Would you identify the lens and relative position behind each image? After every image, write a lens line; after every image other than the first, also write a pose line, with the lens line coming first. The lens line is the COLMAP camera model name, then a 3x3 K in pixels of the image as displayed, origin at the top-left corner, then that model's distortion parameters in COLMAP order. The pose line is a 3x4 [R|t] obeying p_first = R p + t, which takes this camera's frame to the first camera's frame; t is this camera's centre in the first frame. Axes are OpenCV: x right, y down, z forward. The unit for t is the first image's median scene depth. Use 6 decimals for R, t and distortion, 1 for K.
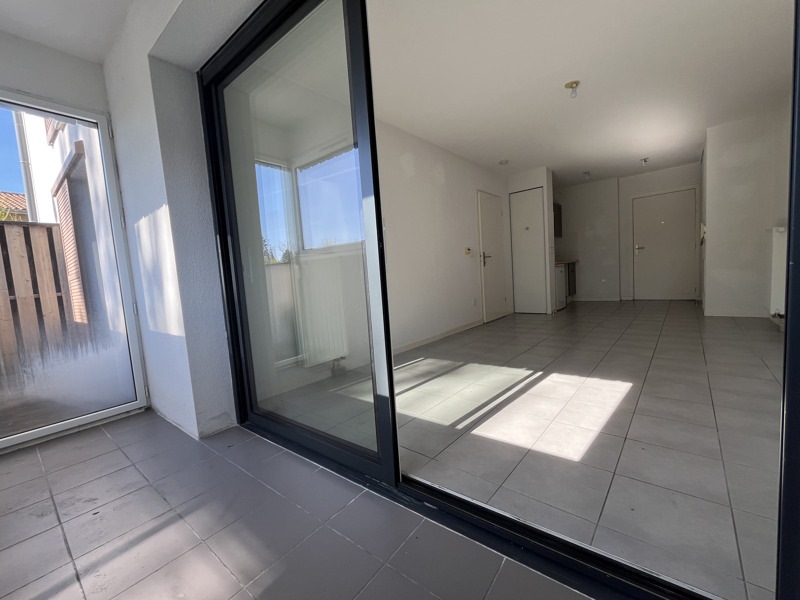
lens RADIAL K [[331.7, 0, 400.0], [0, 331.7, 300.7], [0, 0, 1]] dist [-0.001086, 0.000286]
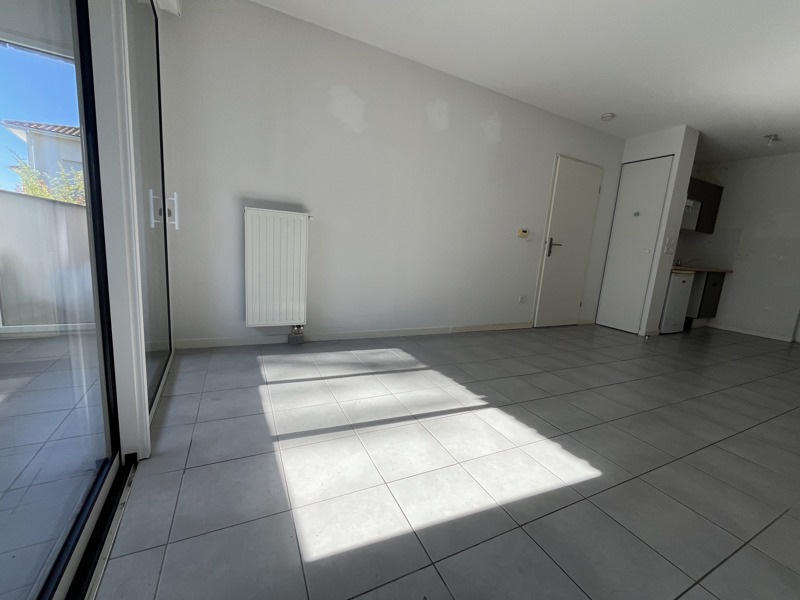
lens RADIAL K [[331.7, 0, 398.8], [0, 331.7, 301.2], [0, 0, 1]] dist [-0.001086, 0.000286]
pose [[0.911768, 0.199208, -0.359160, 0.243167], [-0.169515, 0.979062, 0.112702, -0.029660], [0.374092, -0.041875, 0.926446, 0.149433]]
